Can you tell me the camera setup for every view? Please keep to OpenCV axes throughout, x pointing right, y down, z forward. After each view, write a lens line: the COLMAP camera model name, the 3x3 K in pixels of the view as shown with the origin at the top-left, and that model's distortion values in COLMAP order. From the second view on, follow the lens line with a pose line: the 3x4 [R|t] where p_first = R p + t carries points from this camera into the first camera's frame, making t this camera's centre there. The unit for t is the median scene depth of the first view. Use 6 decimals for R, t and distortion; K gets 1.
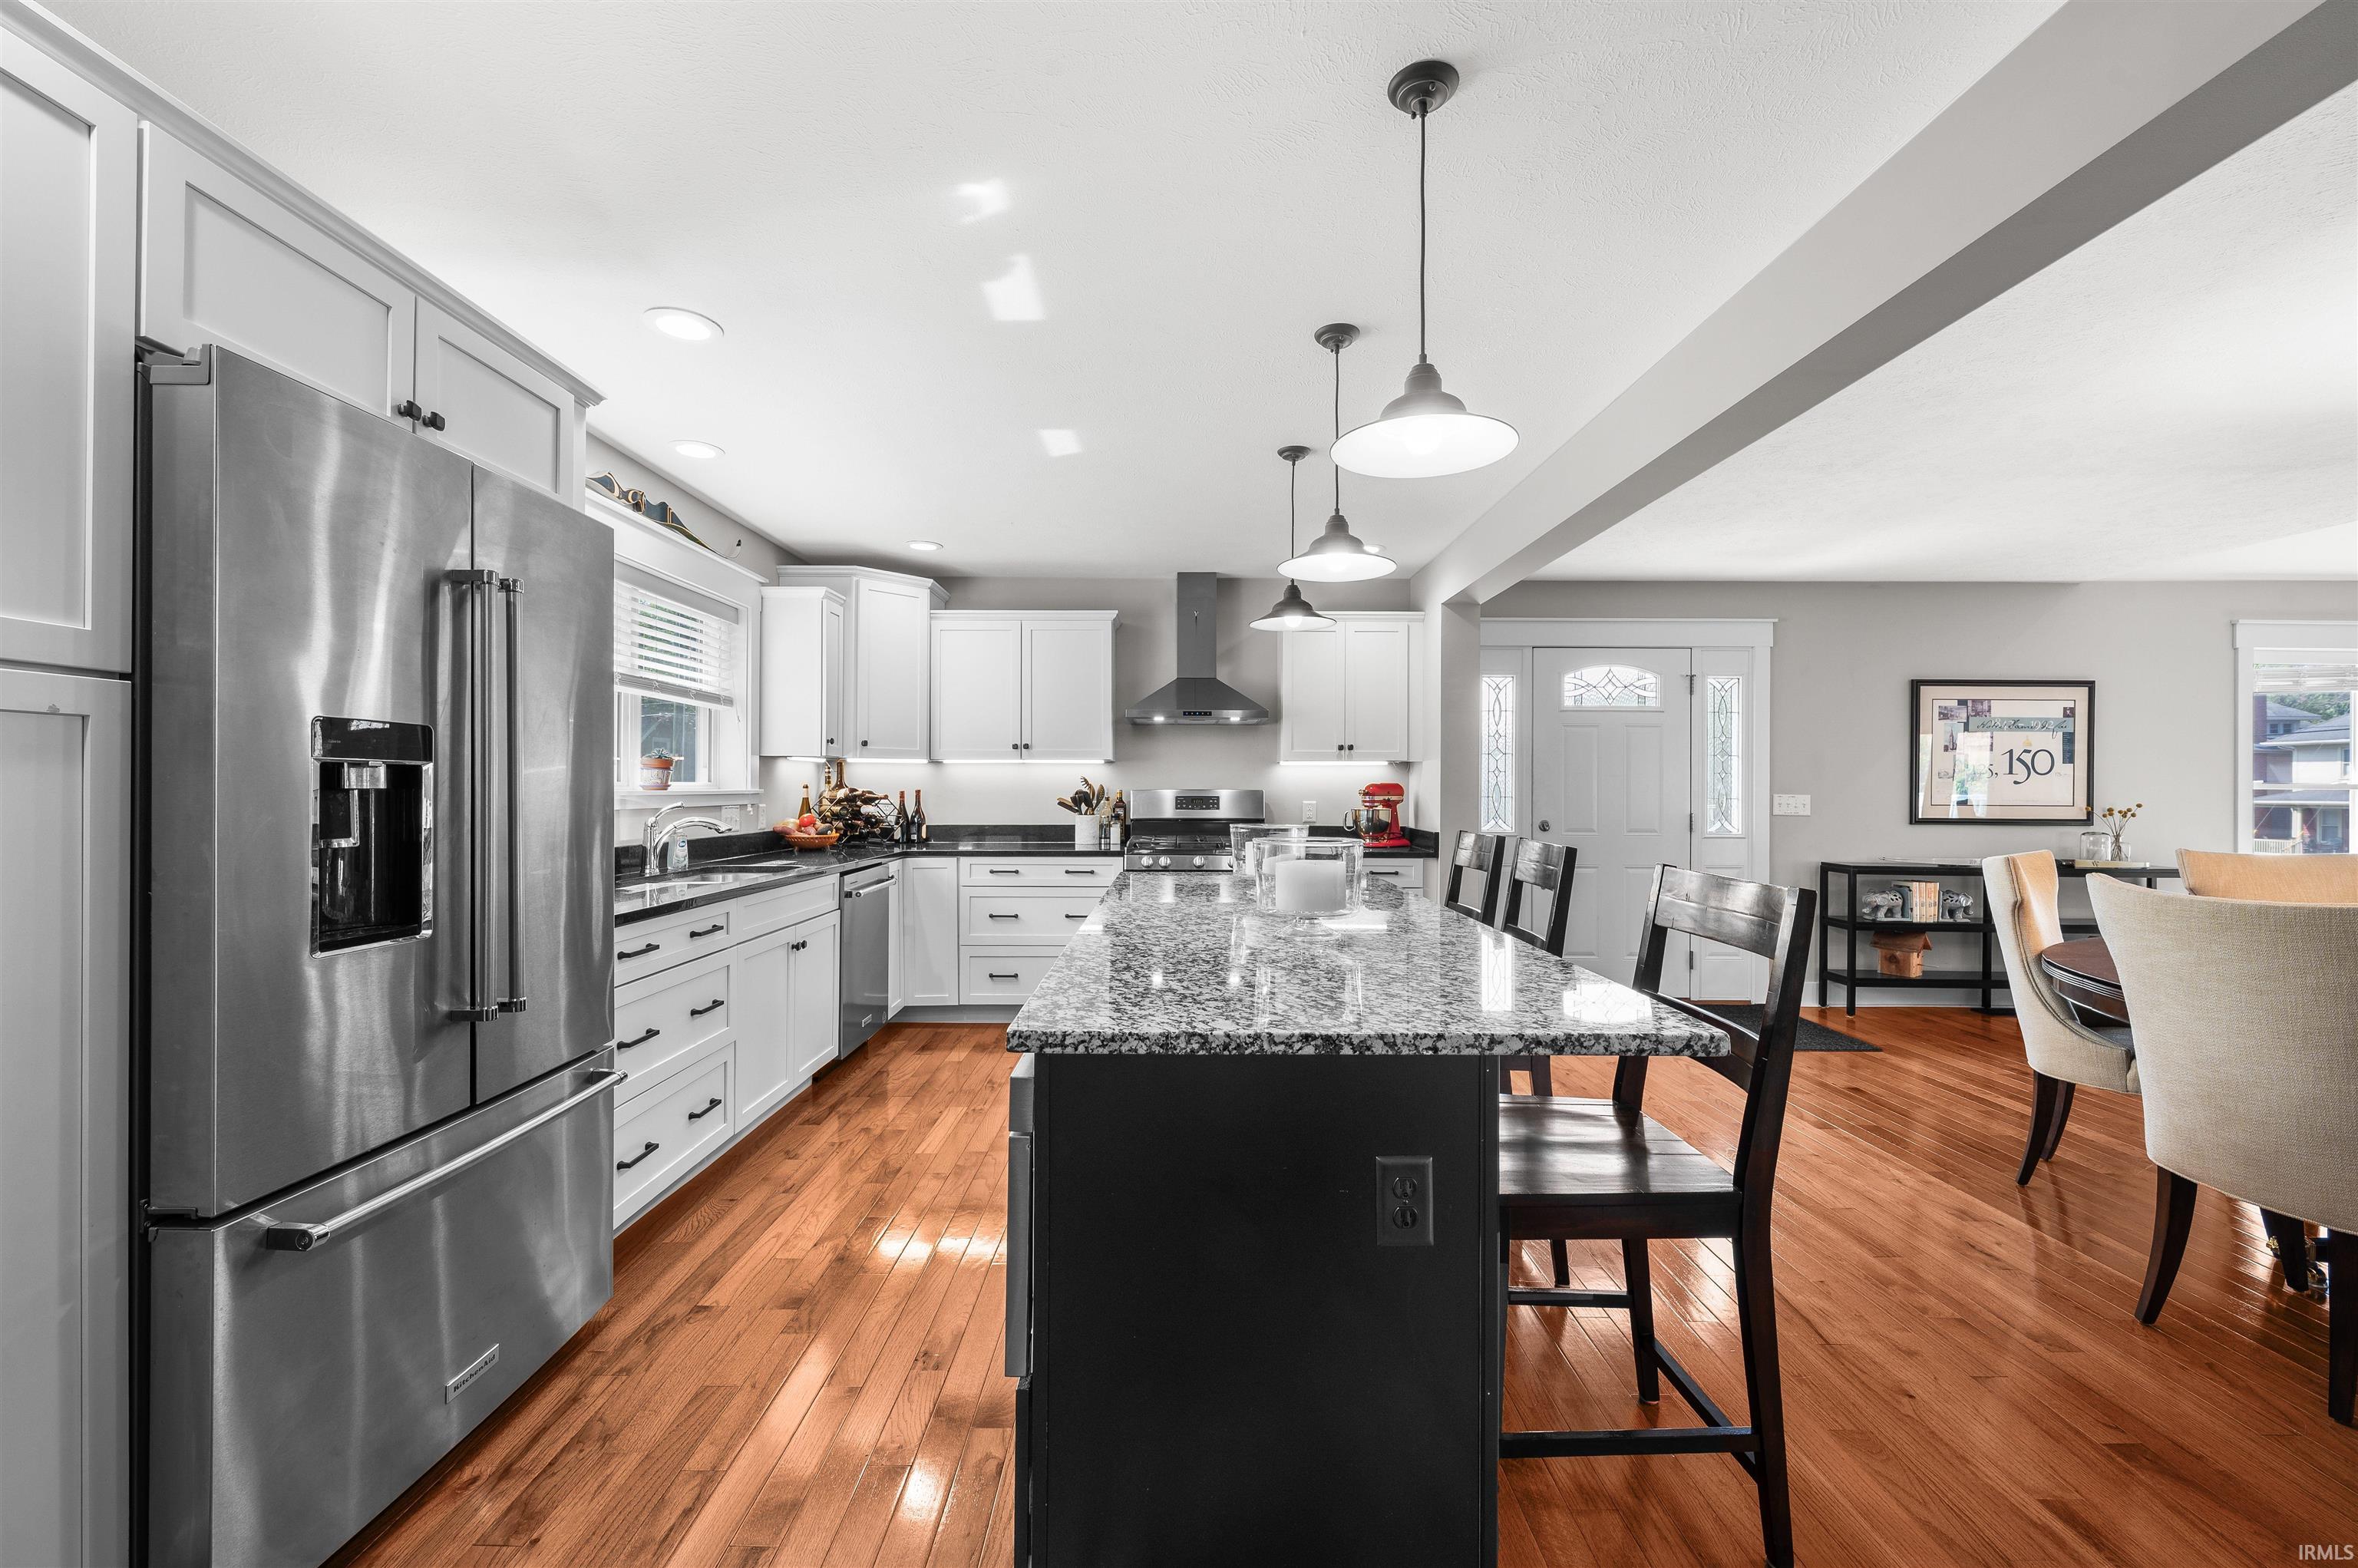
lens RADIAL K [[951.1, 0, 1191.1], [0, 951.1, 788.2], [0, 0, 1]] dist [0.001229, 0.000688]
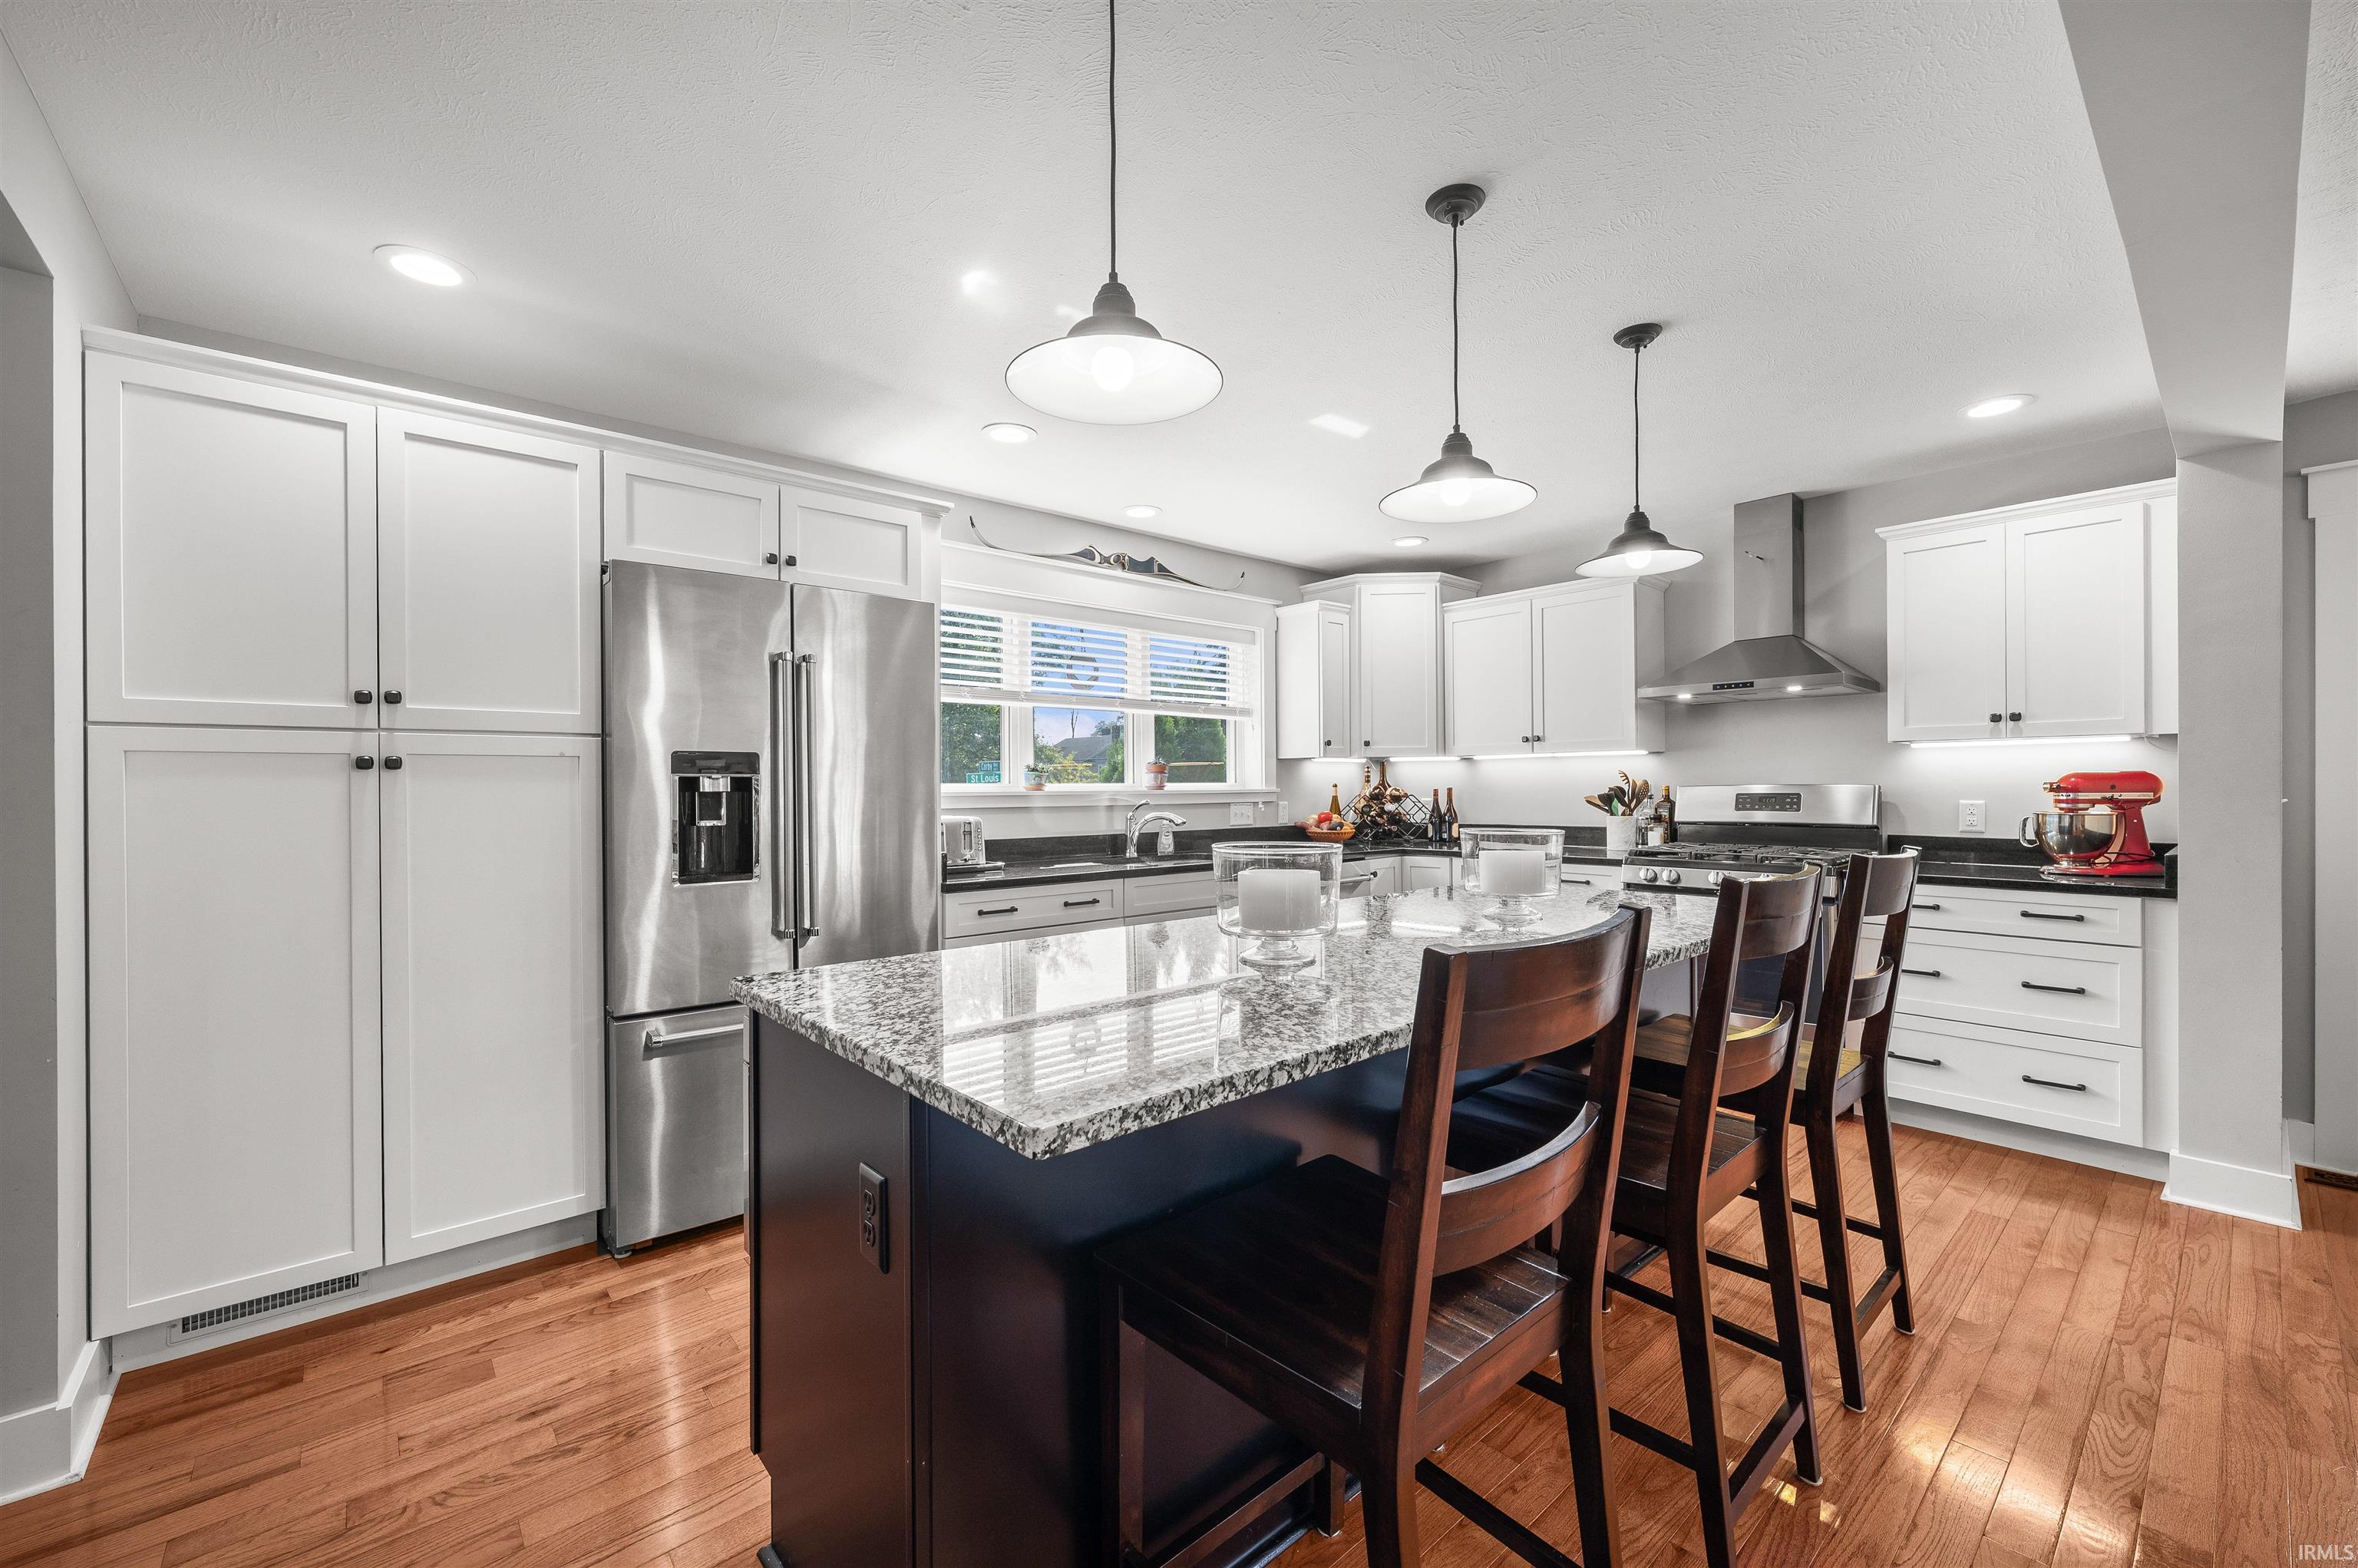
lens RADIAL K [[951.1, 0, 1170.8], [0, 951.1, 788.6], [0, 0, 1]] dist [0.001229, 0.000688]
pose [[0.654985, -0.005885, -0.755619, 0.268389], [0.008369, 0.999965, -0.000534, 0.001006], [0.755596, -0.005974, 0.655011, 0.140627]]
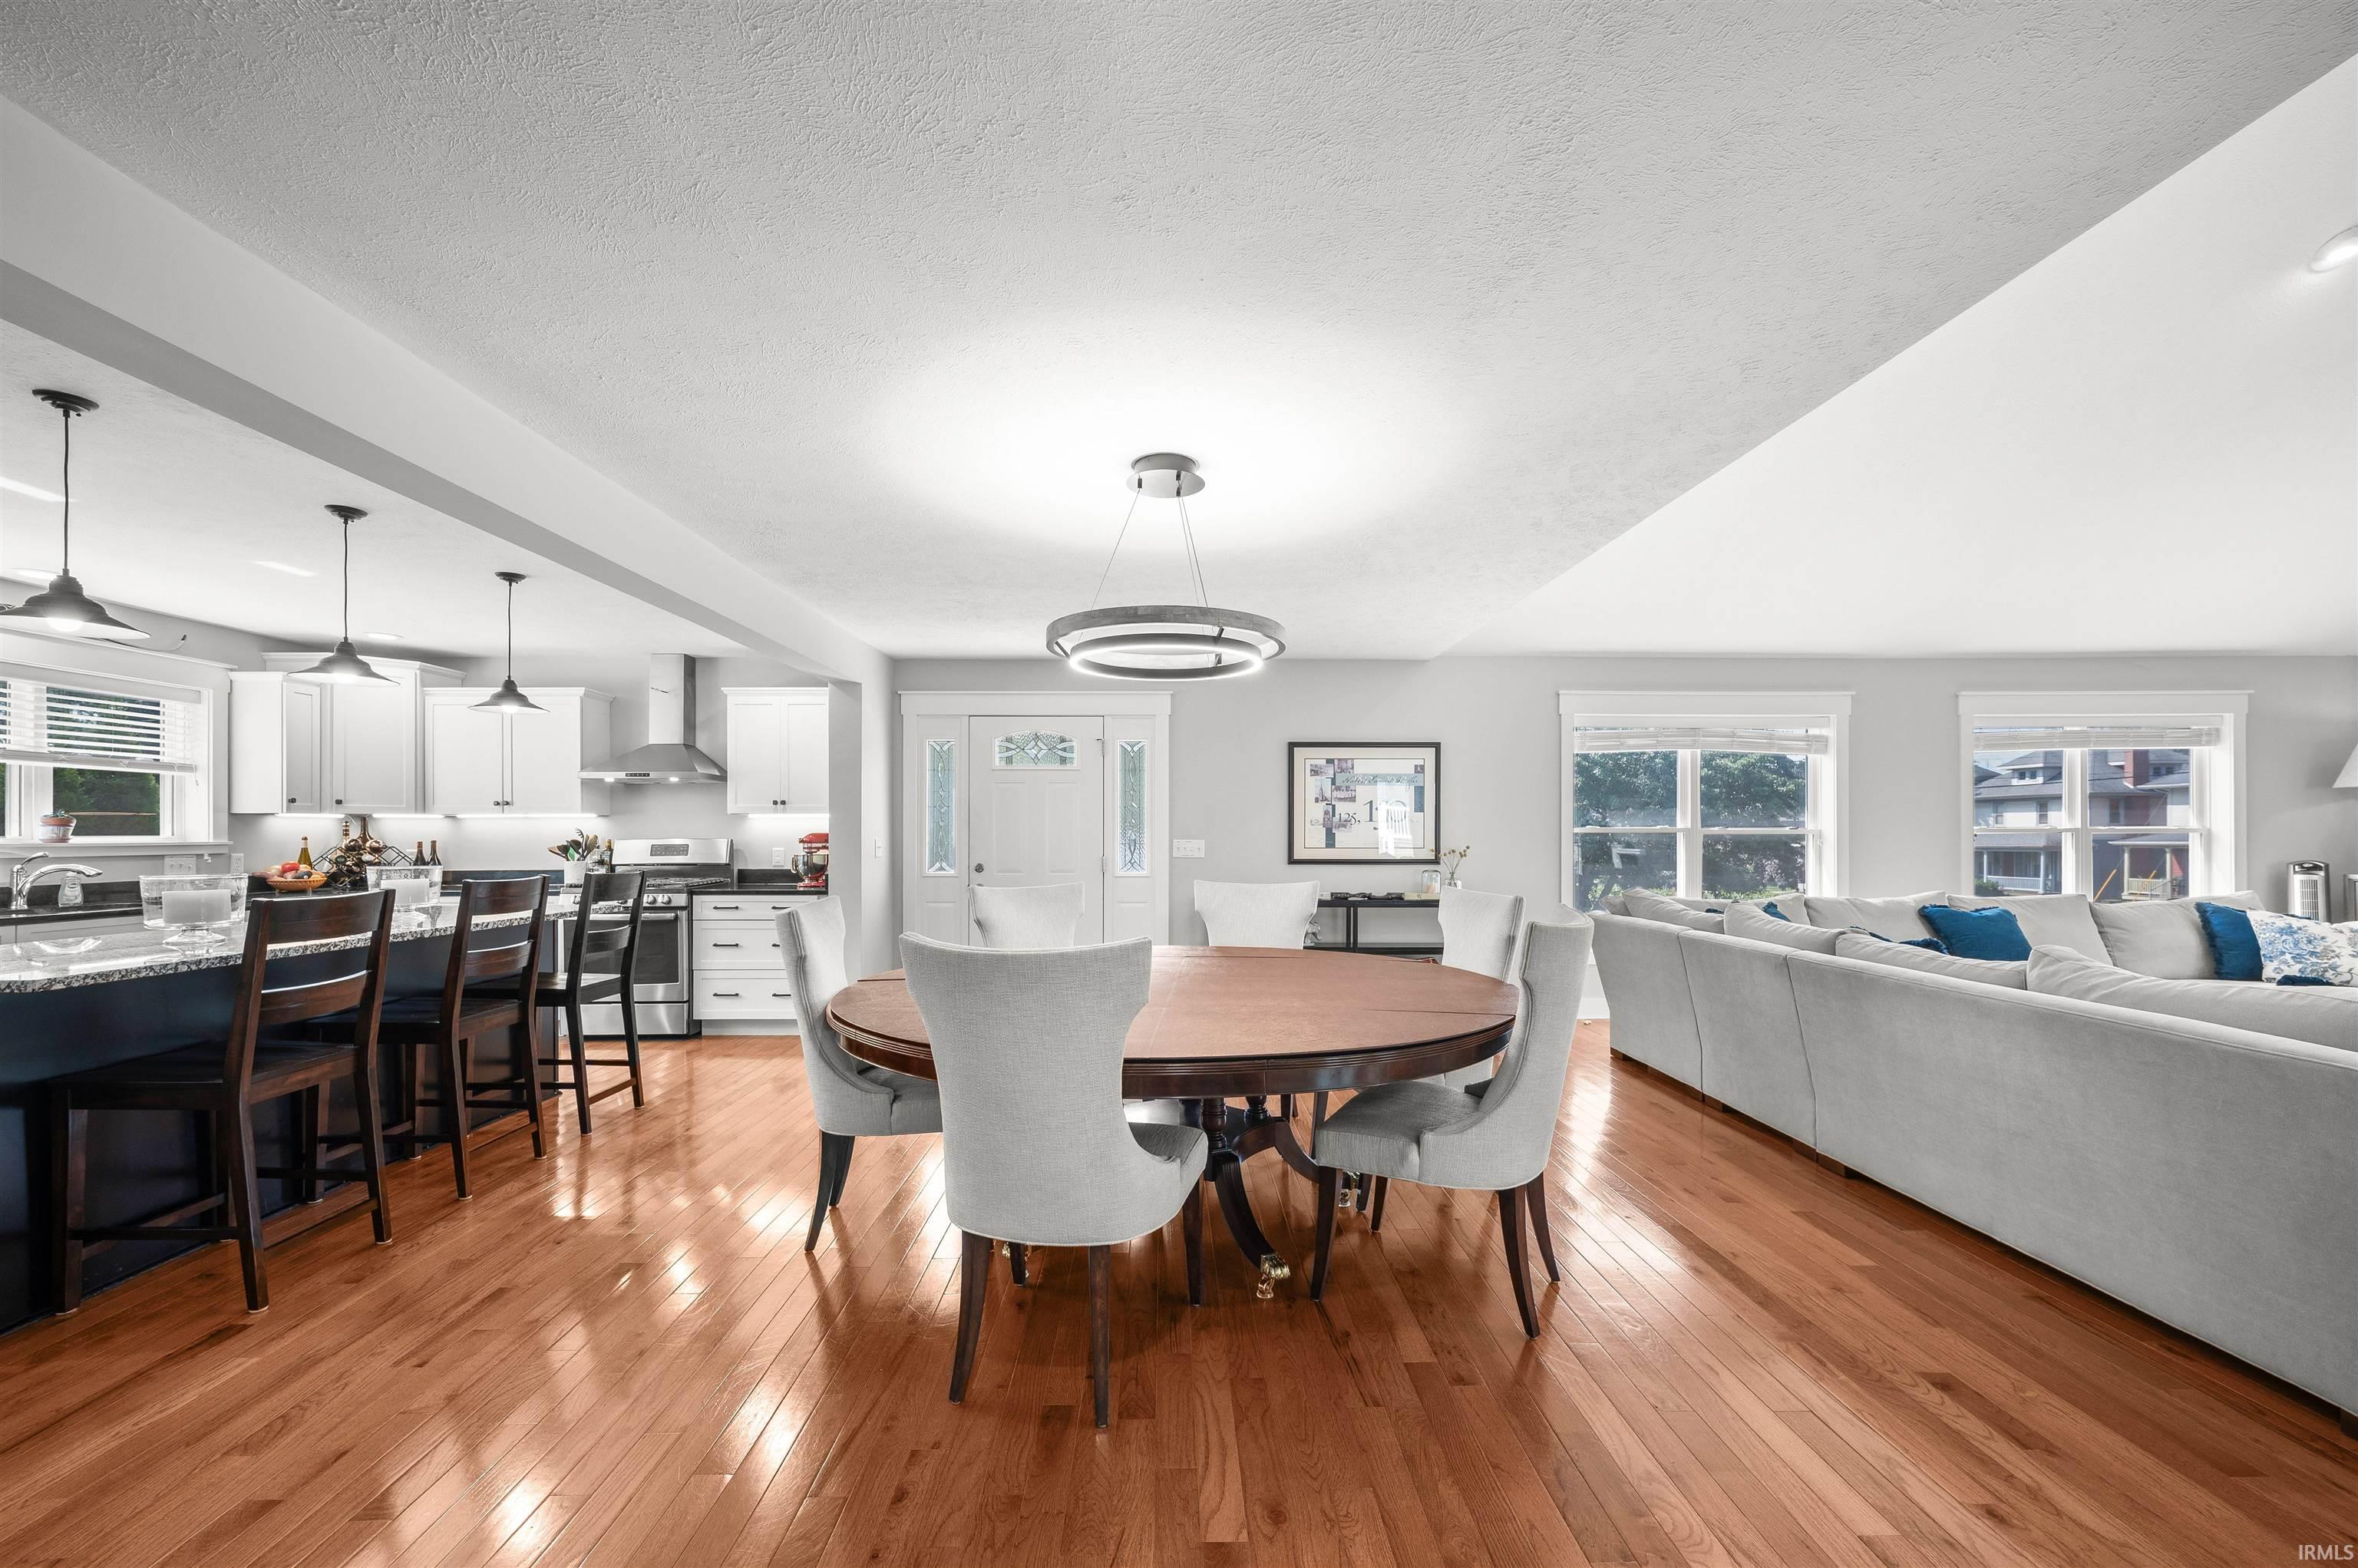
lens RADIAL K [[951.1, 0, 1169.7], [0, 951.1, 829.7], [0, 0, 1]] dist [0.001229, 0.000688]
pose [[0.999908, -0.005779, 0.012305, 0.608758], [0.005847, 0.999968, -0.005494, 0.000360], [-0.012273, 0.005565, 0.999909, -0.183089]]
